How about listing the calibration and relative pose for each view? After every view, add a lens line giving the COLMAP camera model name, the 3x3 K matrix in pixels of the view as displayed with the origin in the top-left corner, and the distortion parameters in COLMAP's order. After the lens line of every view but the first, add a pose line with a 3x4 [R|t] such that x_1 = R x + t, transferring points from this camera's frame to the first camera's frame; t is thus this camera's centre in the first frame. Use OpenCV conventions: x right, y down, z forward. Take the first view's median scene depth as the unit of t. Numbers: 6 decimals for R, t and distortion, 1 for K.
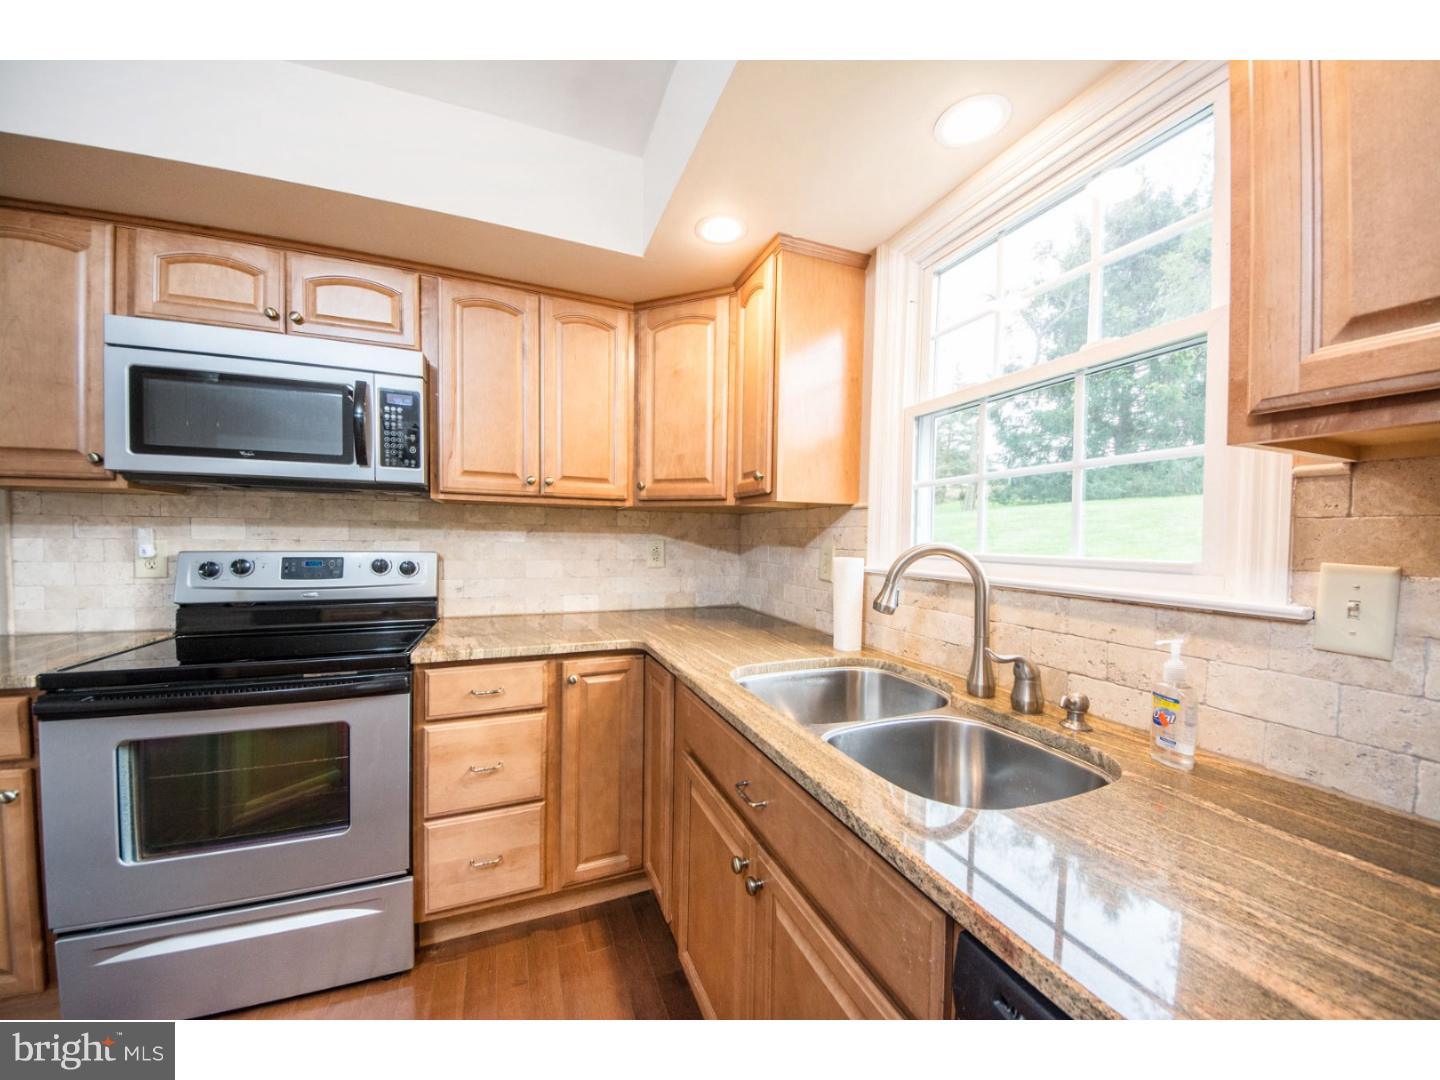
lens RADIAL K [[506.3, 0, 721.2], [0, 506.3, 546.3], [0, 0, 1]] dist [0.025336, -0.018063]
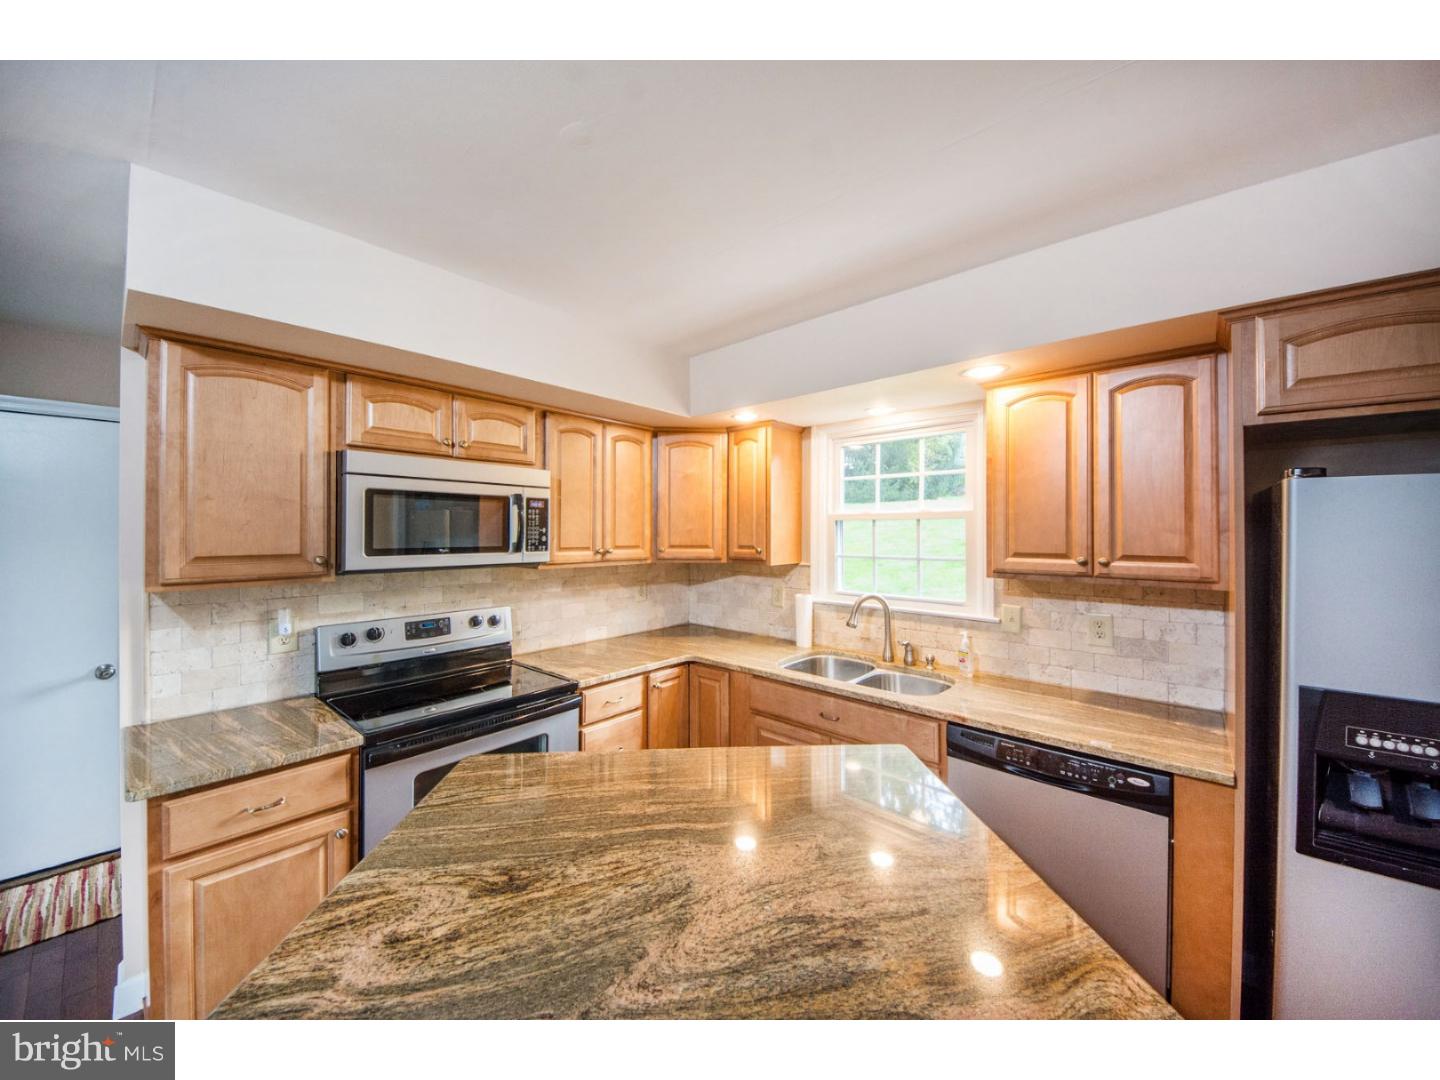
lens RADIAL K [[531.8, 0, 722.8], [0, 531.8, 532.0], [0, 0, 1]] dist [0.047184, -0.031306]
pose [[0.894145, -0.013322, 0.447580, -0.827826], [0.018666, 0.999797, -0.007532, -0.187931], [-0.447389, 0.015089, 0.894212, -0.545596]]
